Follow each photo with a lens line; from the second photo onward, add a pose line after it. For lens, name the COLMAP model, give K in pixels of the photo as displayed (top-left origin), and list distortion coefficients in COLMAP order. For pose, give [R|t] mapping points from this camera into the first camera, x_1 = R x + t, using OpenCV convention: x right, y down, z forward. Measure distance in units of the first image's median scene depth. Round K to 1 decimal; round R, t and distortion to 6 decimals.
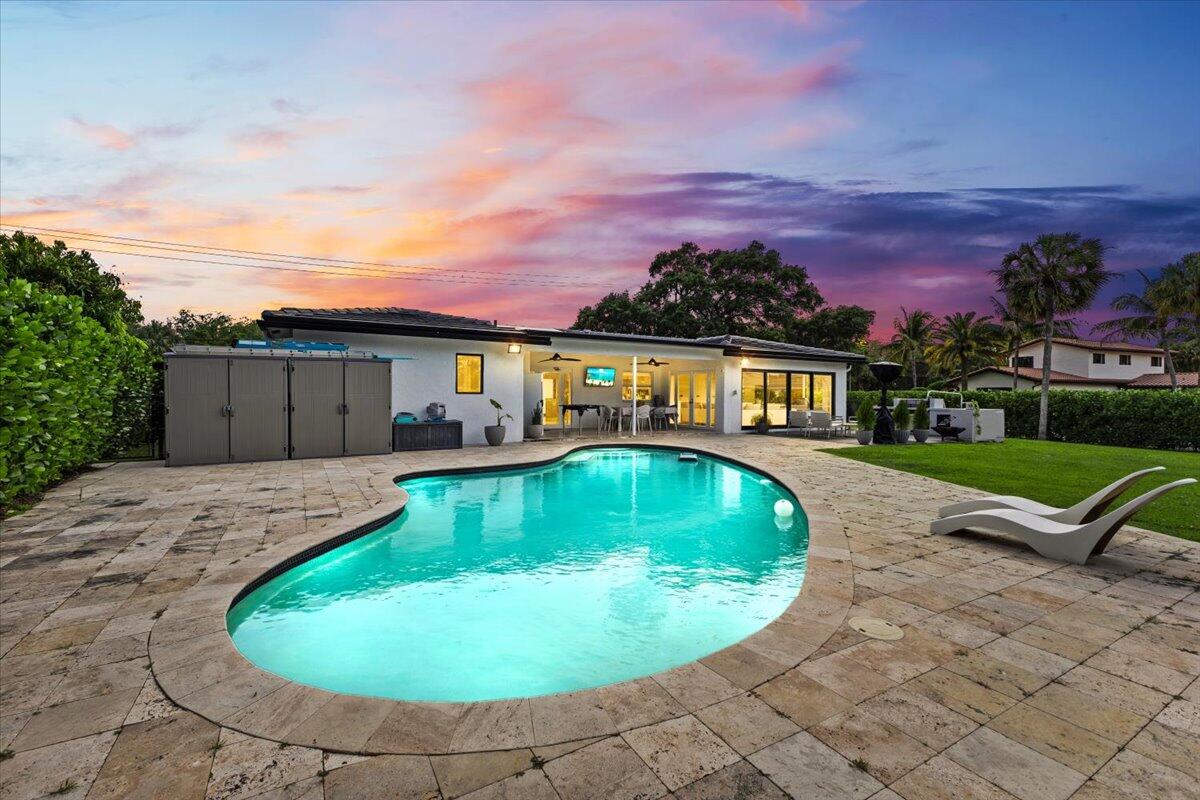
lens RADIAL K [[575.9, 0, 588.1], [0, 575.9, 405.3], [0, 0, 1]] dist [-0.002591, -0.000342]
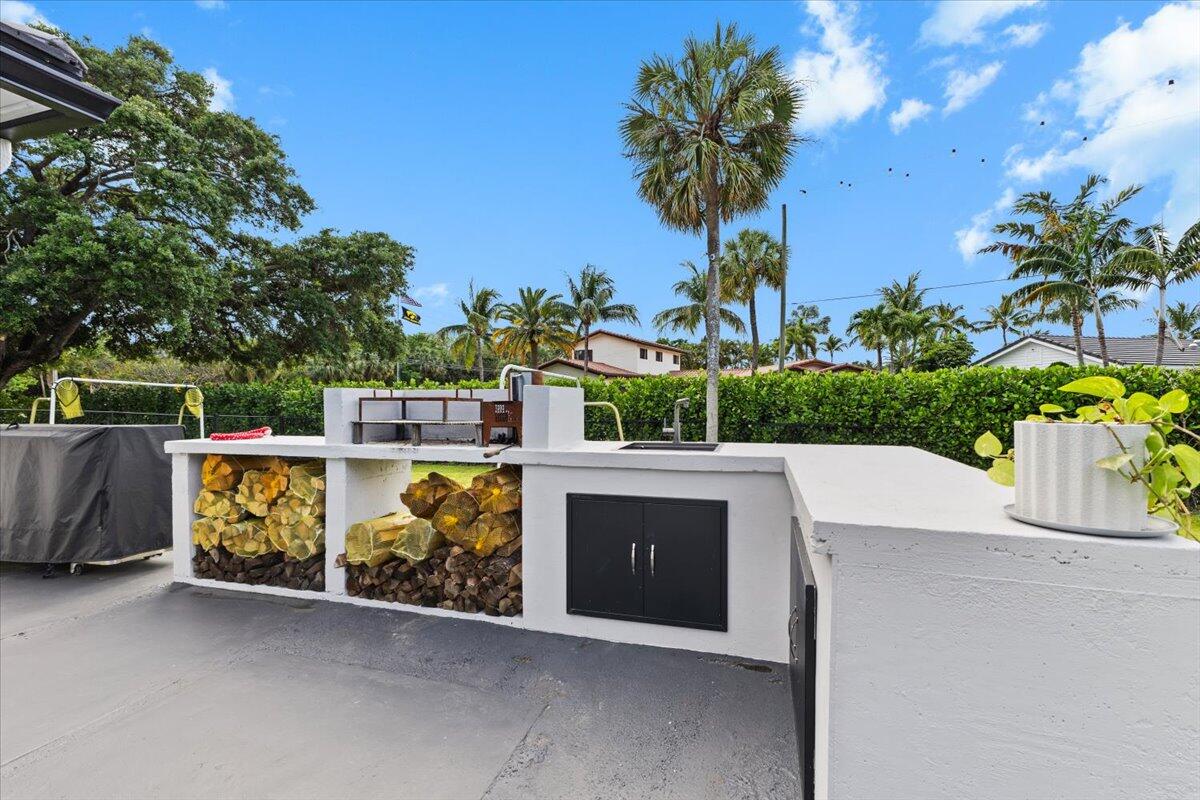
lens RADIAL K [[526.9, 0, 603.0], [0, 526.9, 396.8], [0, 0, 1]] dist [0.011647, 0.000510]
pose [[0.743807, -0.013589, 0.668256, 0.236543], [0.019988, 0.999798, -0.001917, -0.005020], [-0.668095, 0.014783, 0.743929, 0.401072]]
